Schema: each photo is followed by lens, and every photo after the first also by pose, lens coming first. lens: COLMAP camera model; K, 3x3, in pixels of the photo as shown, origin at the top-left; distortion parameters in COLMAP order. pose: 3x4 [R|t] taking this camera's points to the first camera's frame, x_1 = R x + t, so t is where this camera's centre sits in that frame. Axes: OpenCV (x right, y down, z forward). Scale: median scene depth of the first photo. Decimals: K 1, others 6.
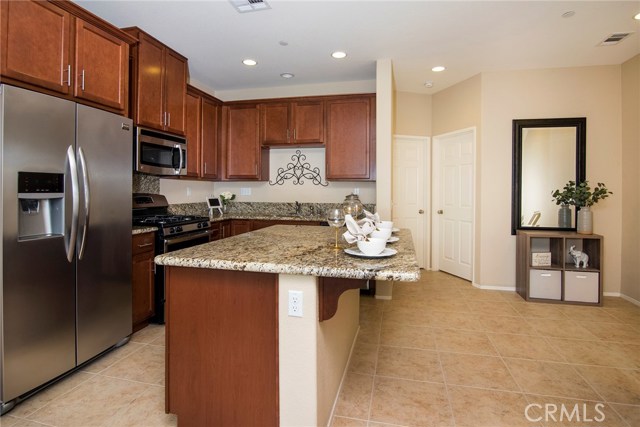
lens RADIAL K [[348.8, 0, 323.6], [0, 348.8, 185.4], [0, 0, 1]] dist [-0.019094, -0.000194]
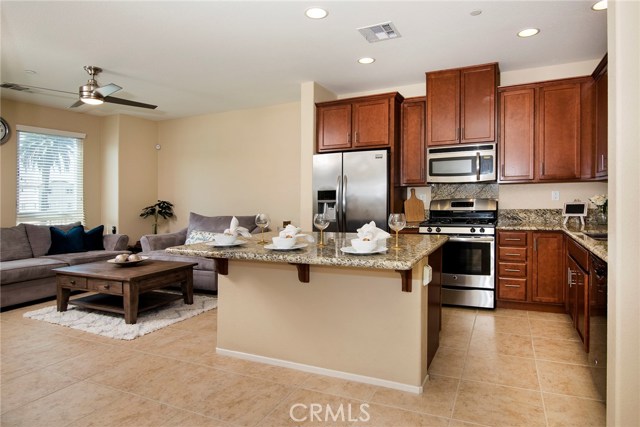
lens RADIAL K [[346.8, 0, 376.2], [0, 346.8, 189.6], [0, 0, 1]] dist [-0.015462, -0.001272]
pose [[-0.136592, -0.017313, -0.990476, 0.576354], [0.033673, 0.999188, -0.022109, 0.006955], [0.990055, -0.036373, -0.135899, 0.718113]]
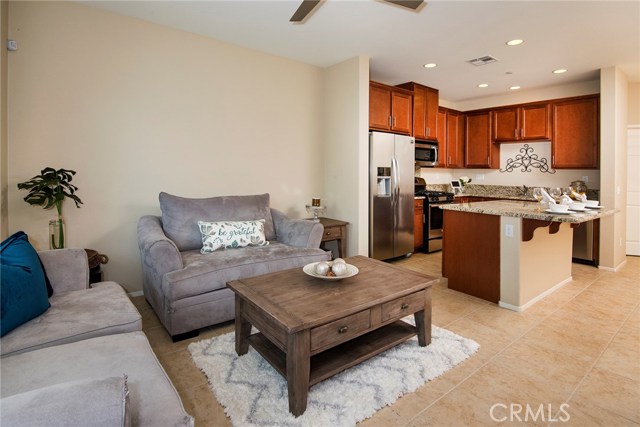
lens RADIAL K [[325.8, 0, 305.2], [0, 325.8, 170.0], [0, 0, 1]] dist [-0.025002, -0.001166]
pose [[0.761175, 0.003511, -0.648538, 0.083496], [-0.003378, 0.999993, 0.001448, -0.009212], [0.648538, 0.001088, 0.761181, -0.443945]]
